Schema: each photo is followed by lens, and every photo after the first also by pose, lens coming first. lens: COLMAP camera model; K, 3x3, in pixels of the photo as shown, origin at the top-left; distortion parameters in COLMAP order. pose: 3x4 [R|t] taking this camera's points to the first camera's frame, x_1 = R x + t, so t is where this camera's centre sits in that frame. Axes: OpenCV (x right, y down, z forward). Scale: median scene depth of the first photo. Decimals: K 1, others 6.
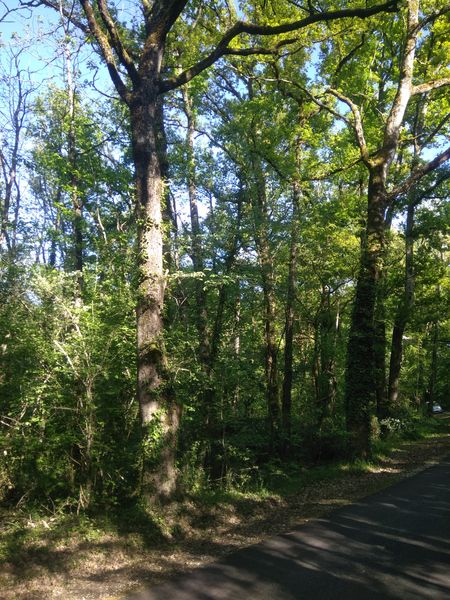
lens RADIAL K [[436.6, 0, 244.1], [0, 436.6, 297.6], [0, 0, 1]] dist [0.046664, -0.077688]
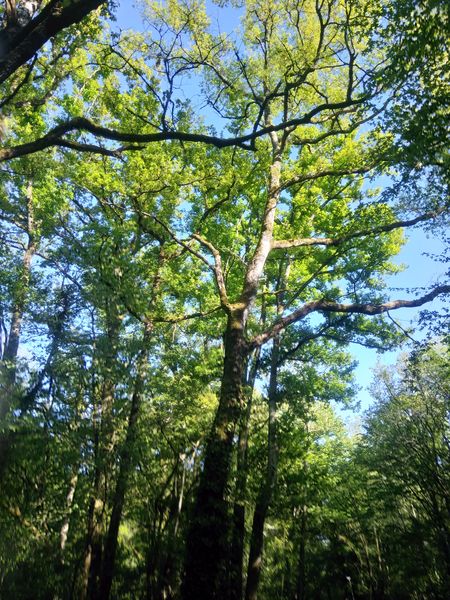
lens RADIAL K [[436.6, 0, 244.1], [0, 436.6, 297.6], [0, 0, 1]] dist [0.046664, -0.077688]
pose [[0.959771, 0.137478, 0.244827, 0.070916], [-0.034309, 0.922822, -0.383696, 0.014087], [-0.278681, 0.359861, 0.890414, 0.137420]]
